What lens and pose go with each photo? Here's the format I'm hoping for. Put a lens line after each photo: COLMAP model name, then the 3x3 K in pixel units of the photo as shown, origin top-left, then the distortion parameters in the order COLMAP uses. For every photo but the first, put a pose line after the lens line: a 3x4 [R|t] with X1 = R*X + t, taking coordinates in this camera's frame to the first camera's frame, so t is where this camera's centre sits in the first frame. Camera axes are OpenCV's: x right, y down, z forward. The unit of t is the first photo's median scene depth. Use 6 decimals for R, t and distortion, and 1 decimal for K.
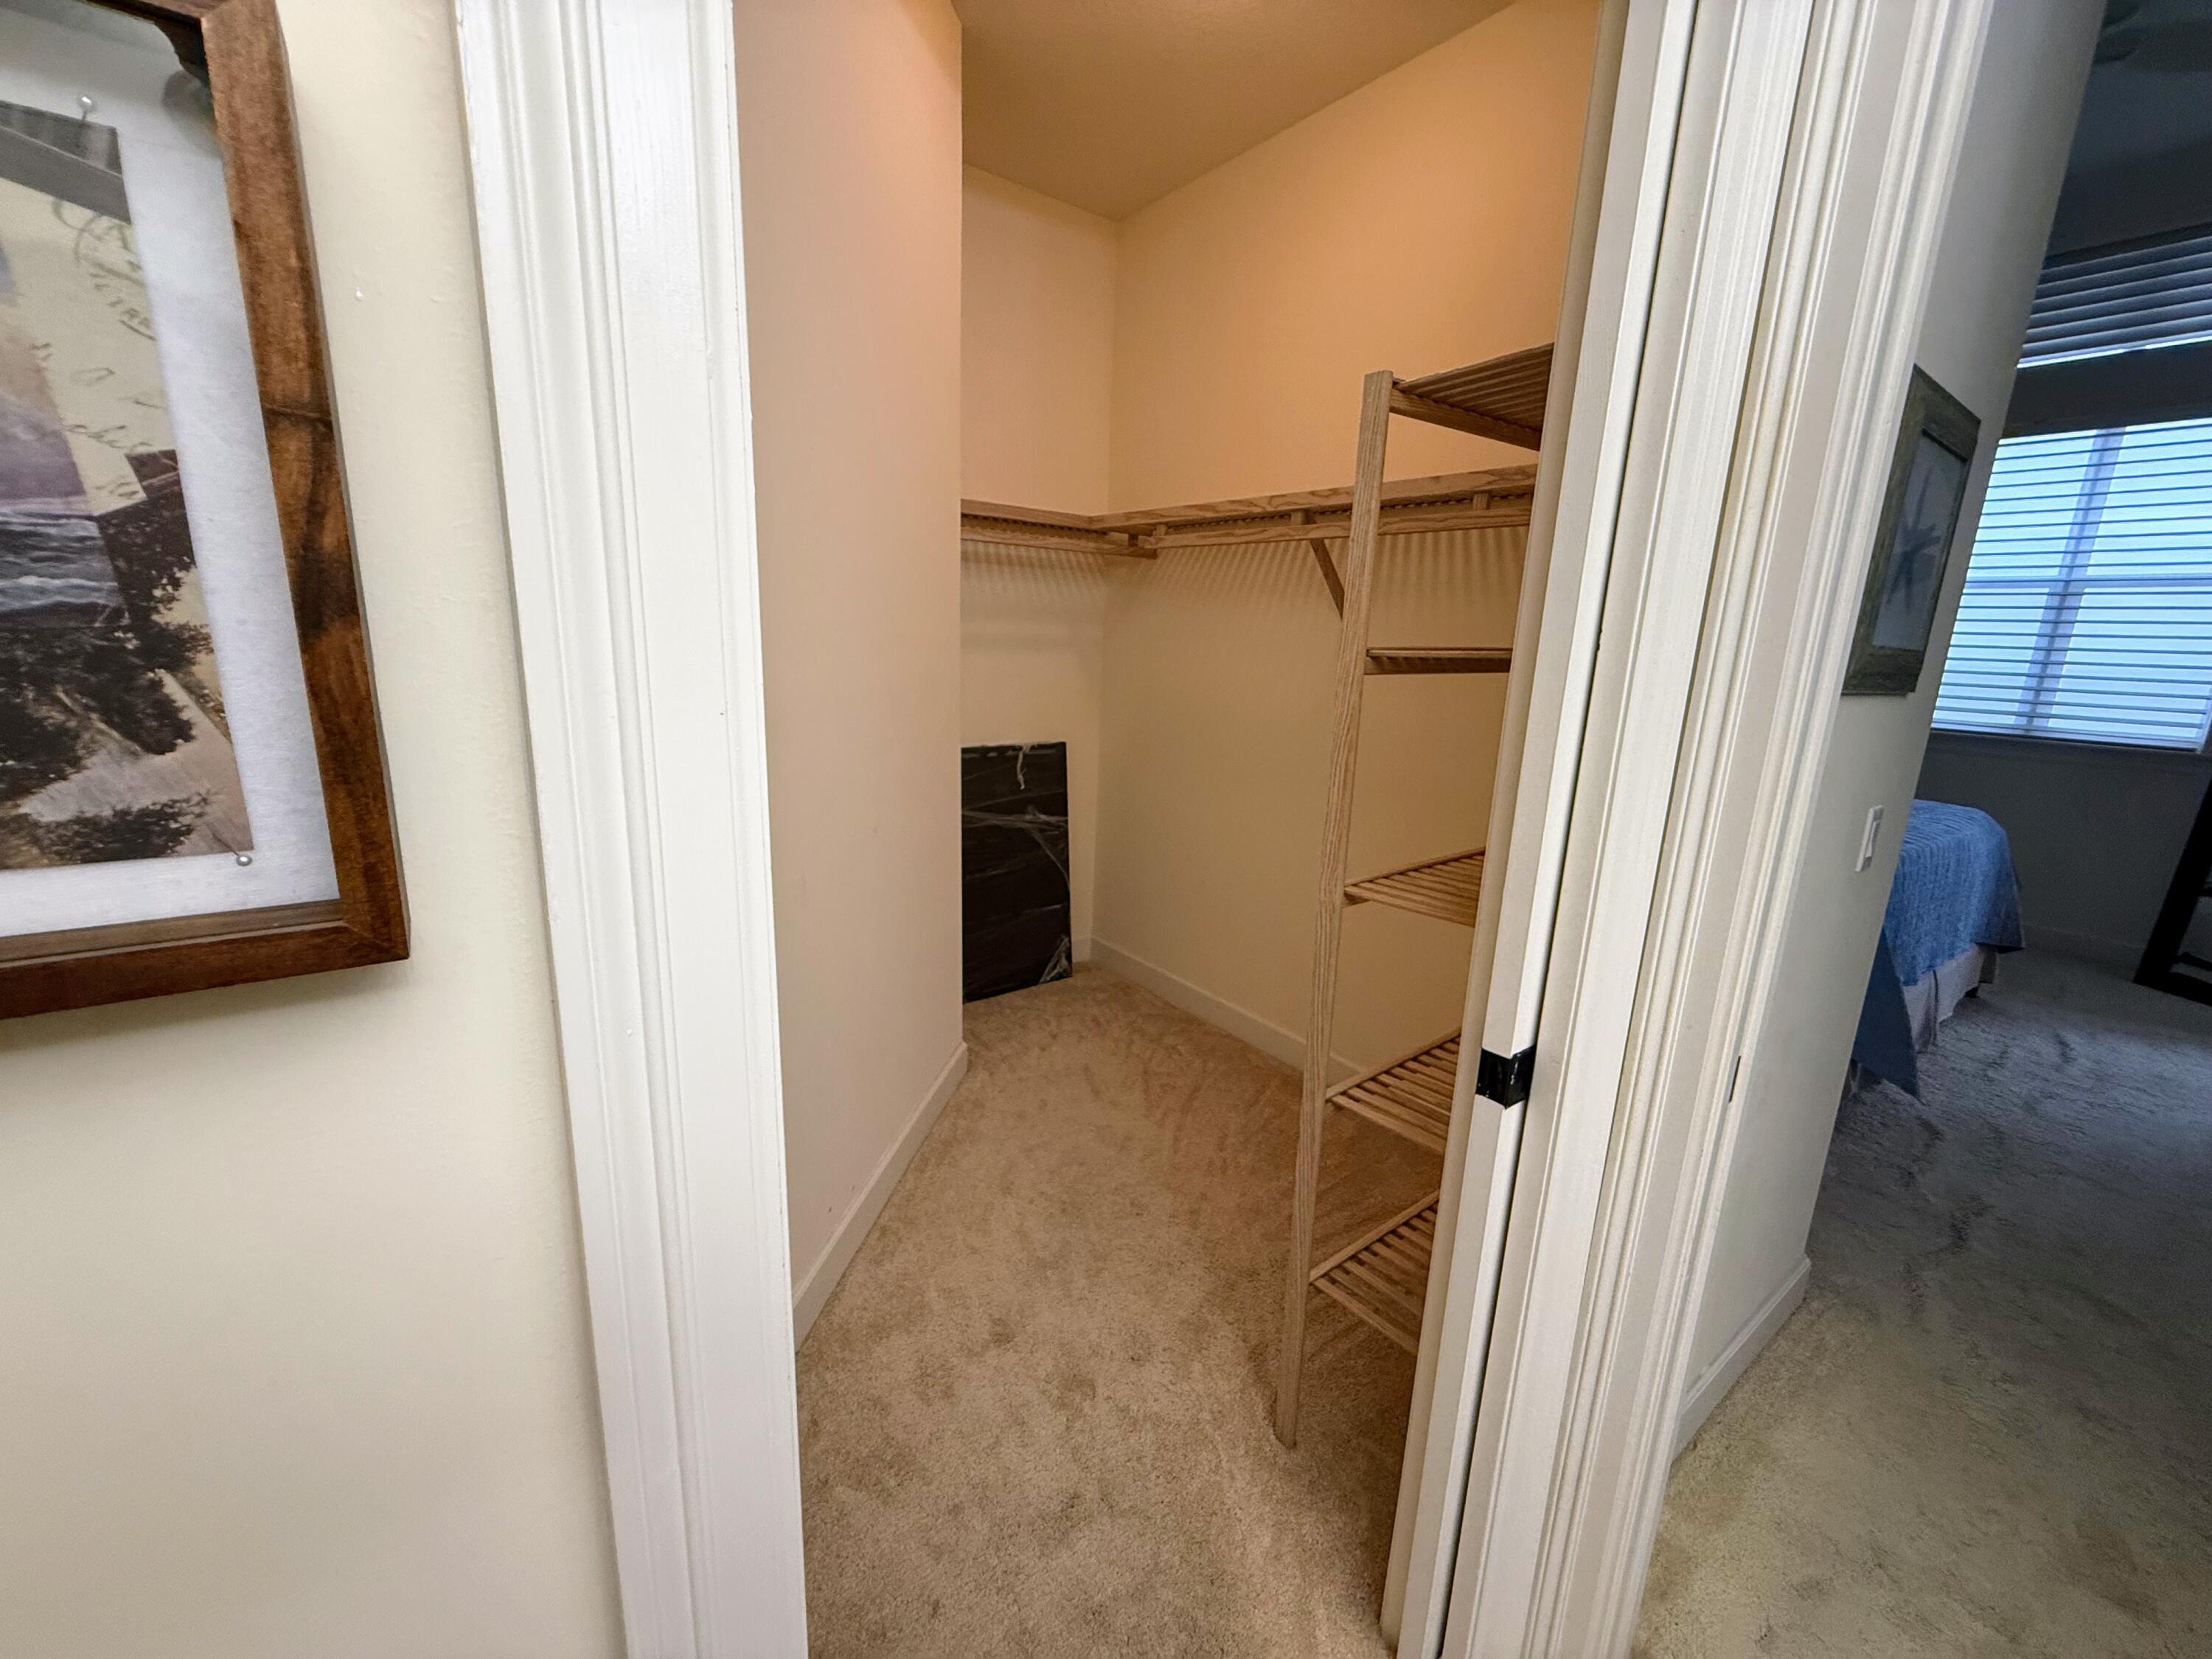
lens RADIAL K [[887.4, 0, 1100.7], [0, 887.4, 831.3], [0, 0, 1]] dist [0.000284, 0.000100]
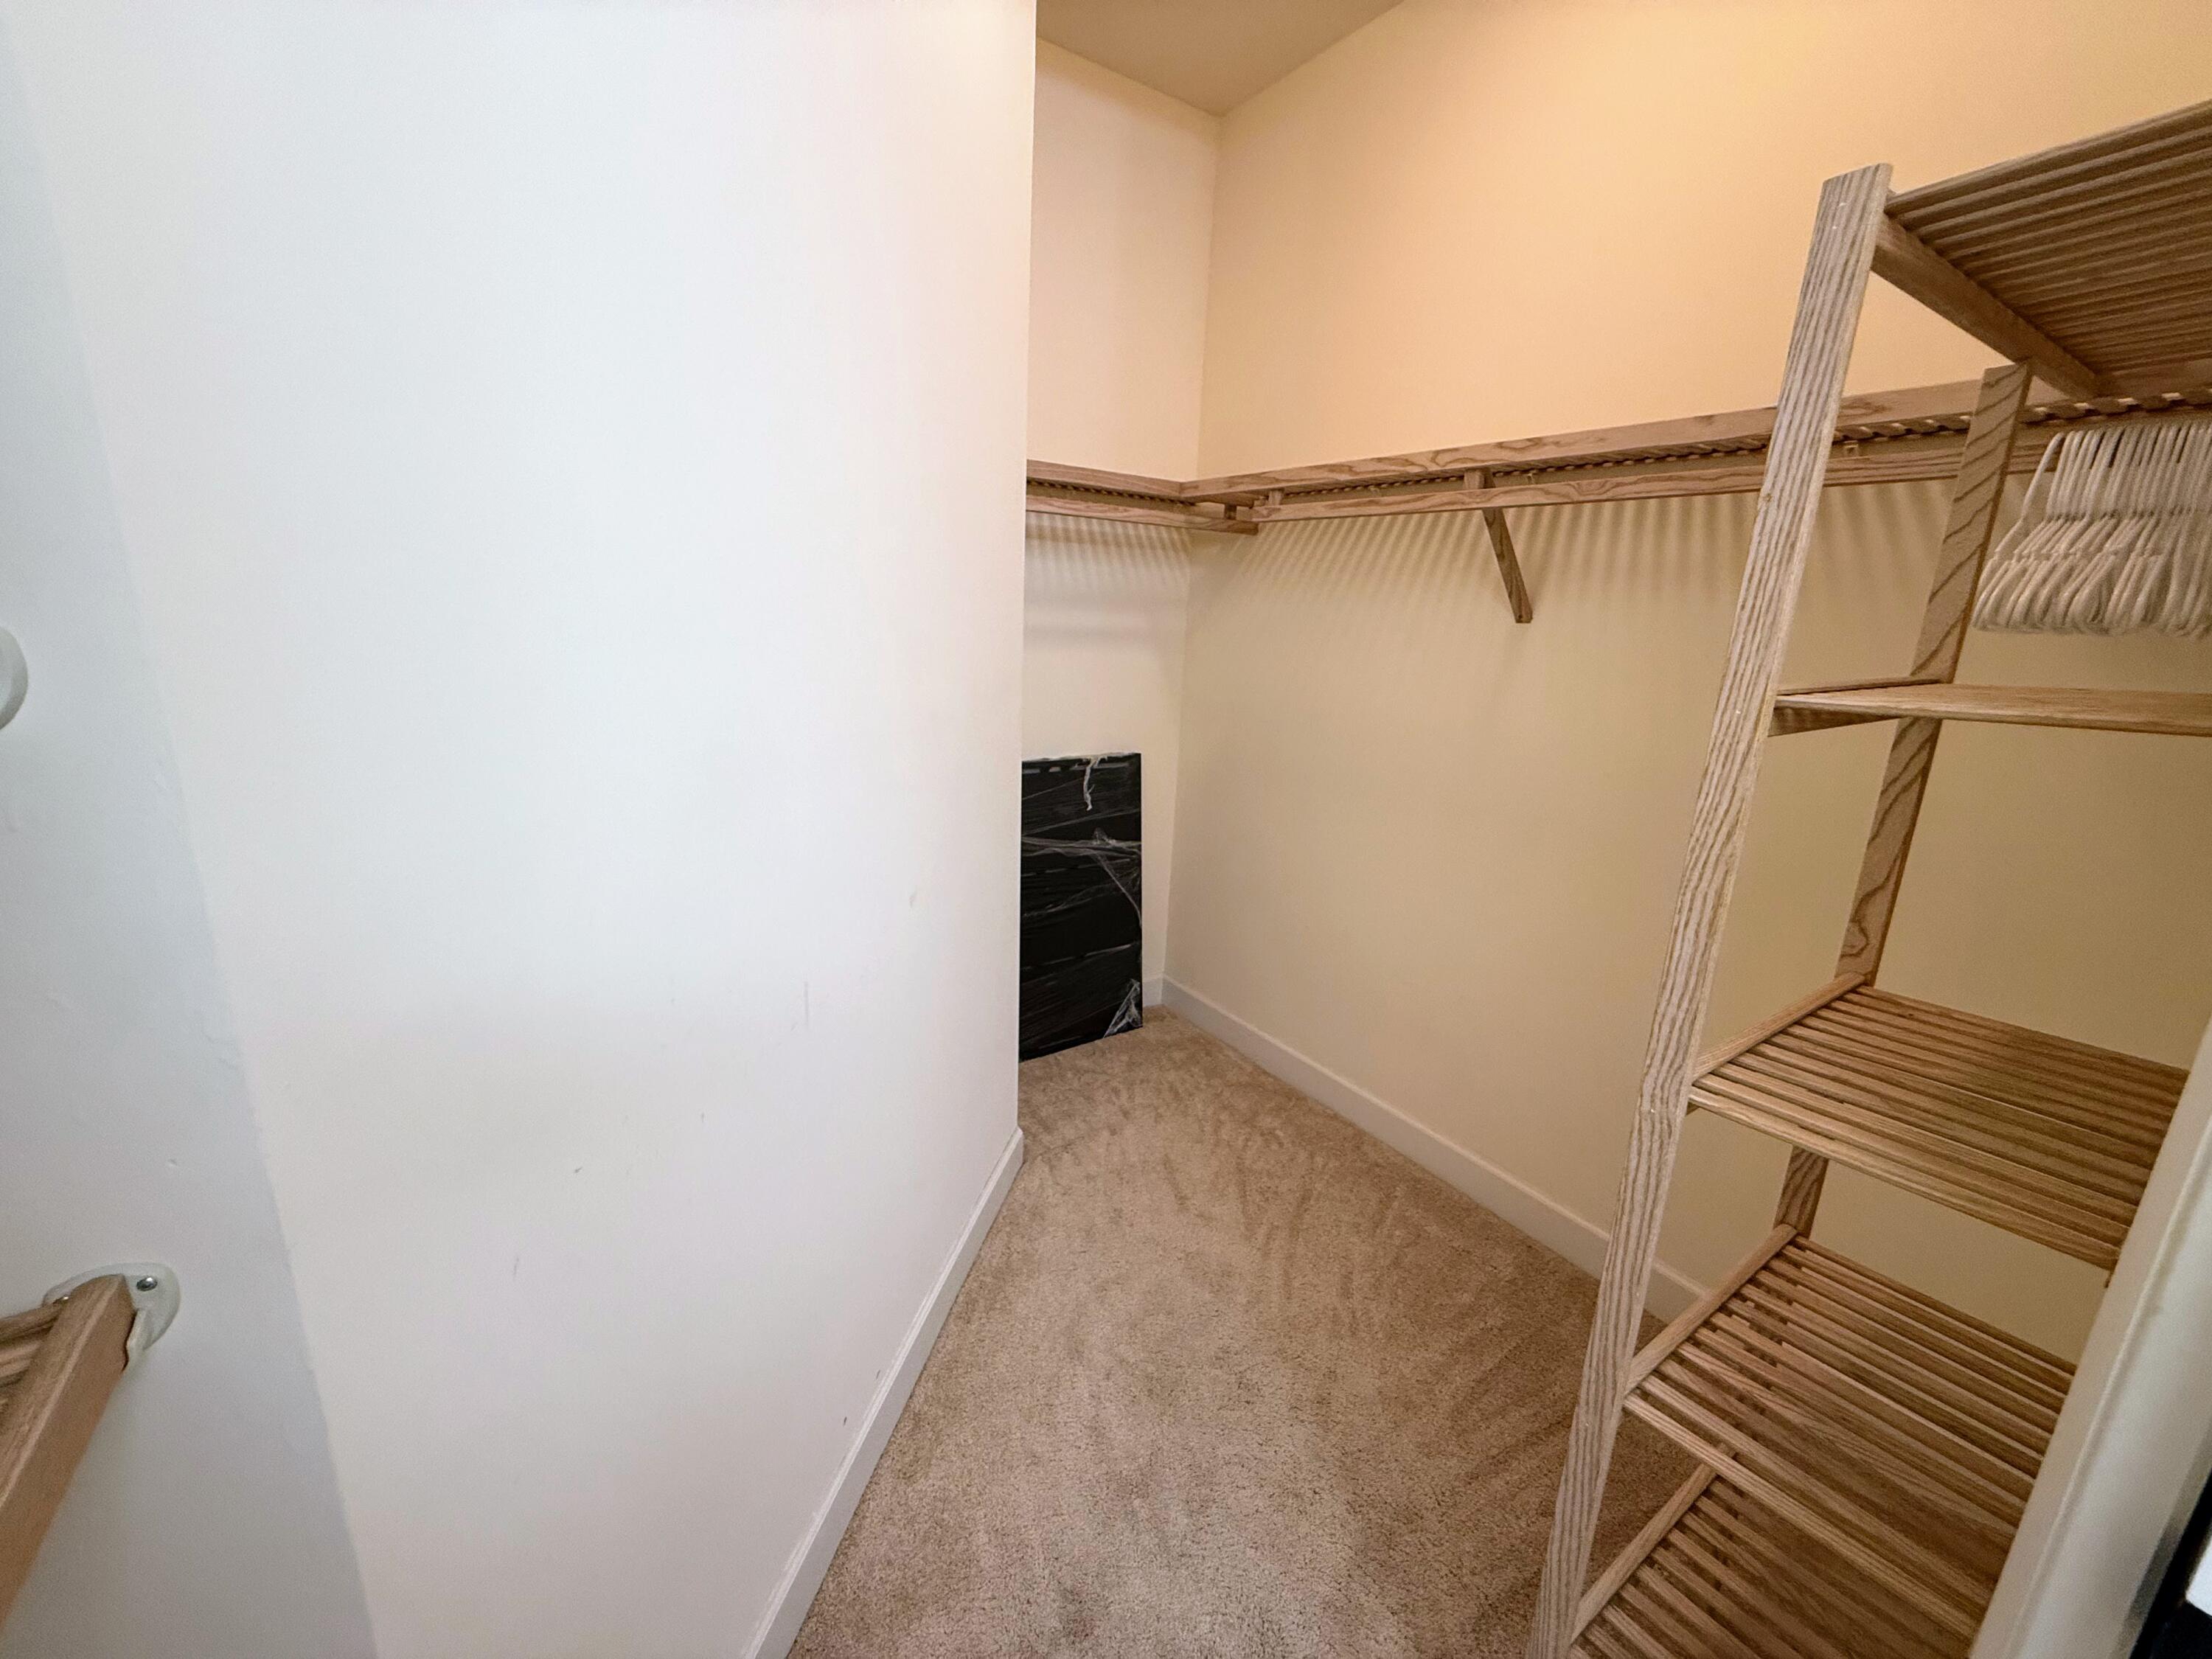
lens RADIAL K [[887.4, 0, 1100.7], [0, 887.4, 831.3], [0, 0, 1]] dist [0.000284, 0.000100]
pose [[0.998650, 0.016734, -0.049180, -0.039656], [-0.015560, 0.999587, 0.024164, -0.053236], [0.049564, -0.023366, 0.998498, 0.175580]]
